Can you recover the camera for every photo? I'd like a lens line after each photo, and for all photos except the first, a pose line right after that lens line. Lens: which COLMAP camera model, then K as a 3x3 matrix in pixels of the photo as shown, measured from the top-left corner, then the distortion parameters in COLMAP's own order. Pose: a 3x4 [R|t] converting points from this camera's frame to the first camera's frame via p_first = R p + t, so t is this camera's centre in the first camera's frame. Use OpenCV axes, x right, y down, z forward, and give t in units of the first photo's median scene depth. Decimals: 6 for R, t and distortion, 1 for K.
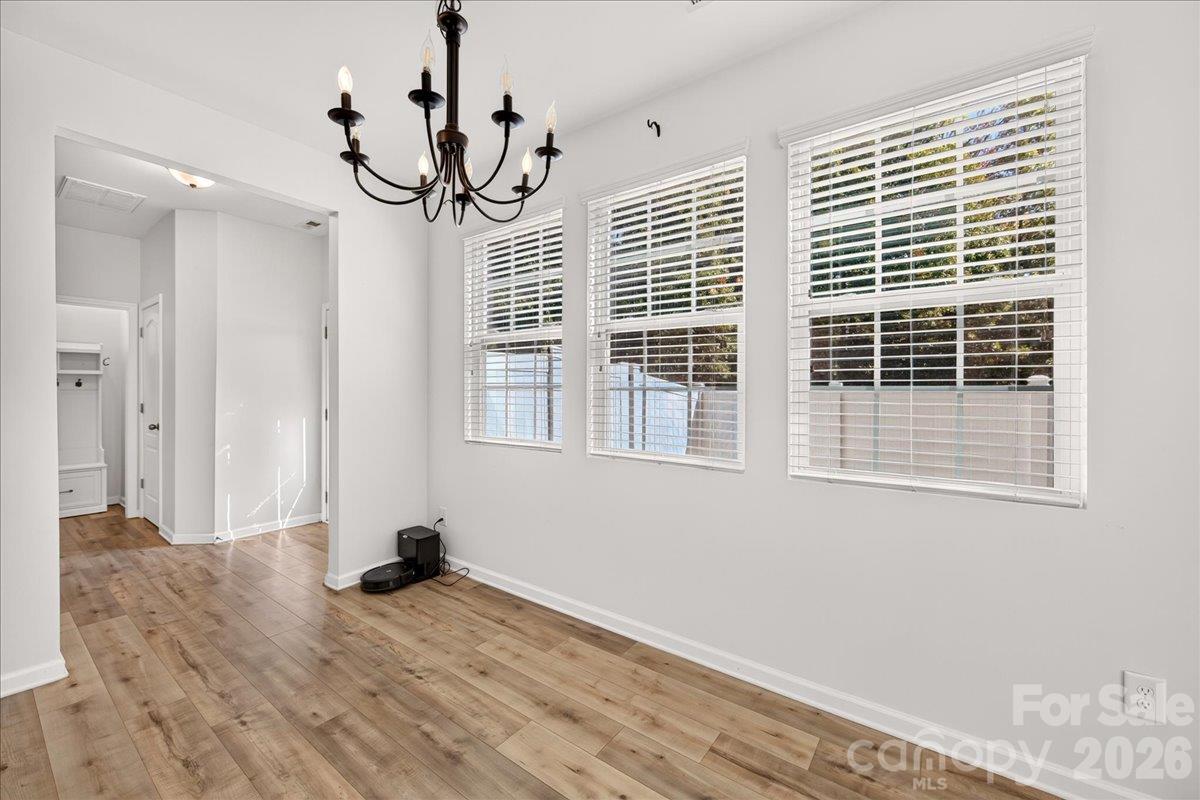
lens RADIAL K [[473.1, 0, 607.5], [0, 473.1, 400.2], [0, 0, 1]] dist [-0.000792, -0.001267]
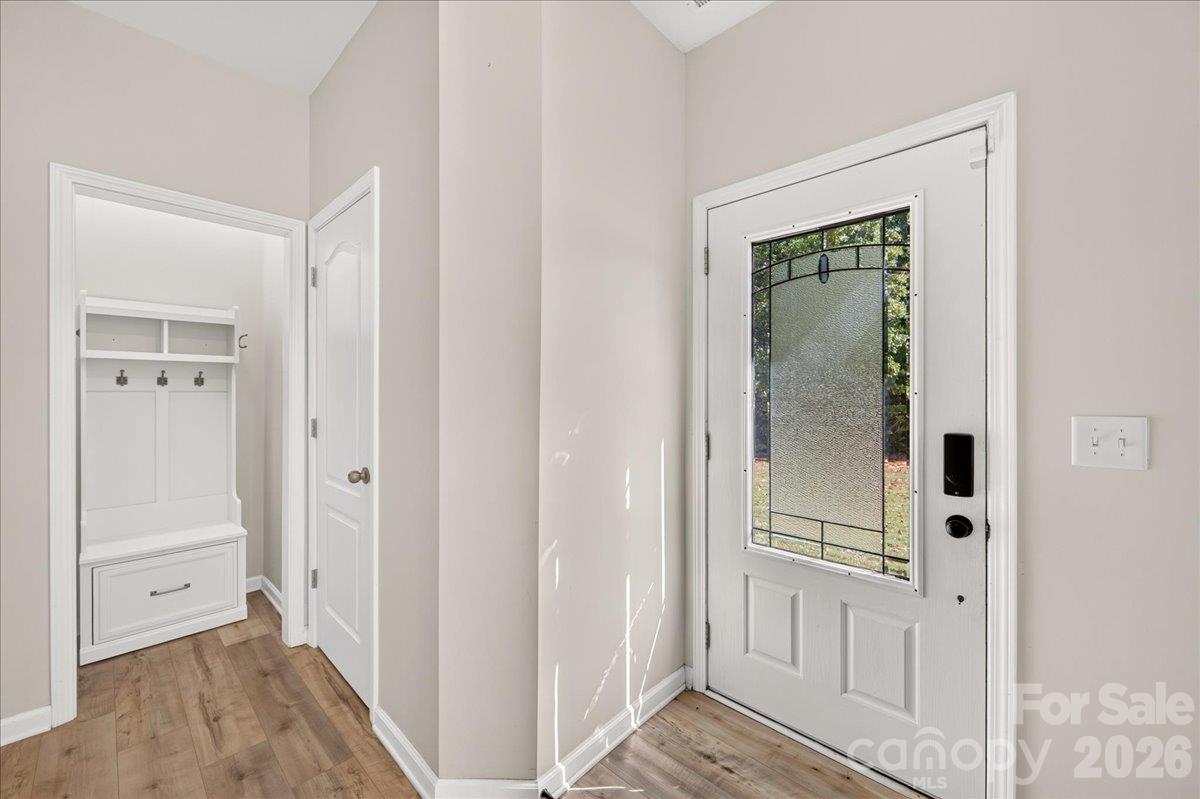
lens RADIAL K [[473.1, 0, 625.1], [0, 473.1, 399.5], [0, 0, 1]] dist [-0.000792, -0.001267]
pose [[0.994953, -0.001138, -0.100336, -0.603556], [0.001208, 0.999999, 0.000639, -0.013449], [0.100335, -0.000757, 0.994953, 0.530282]]
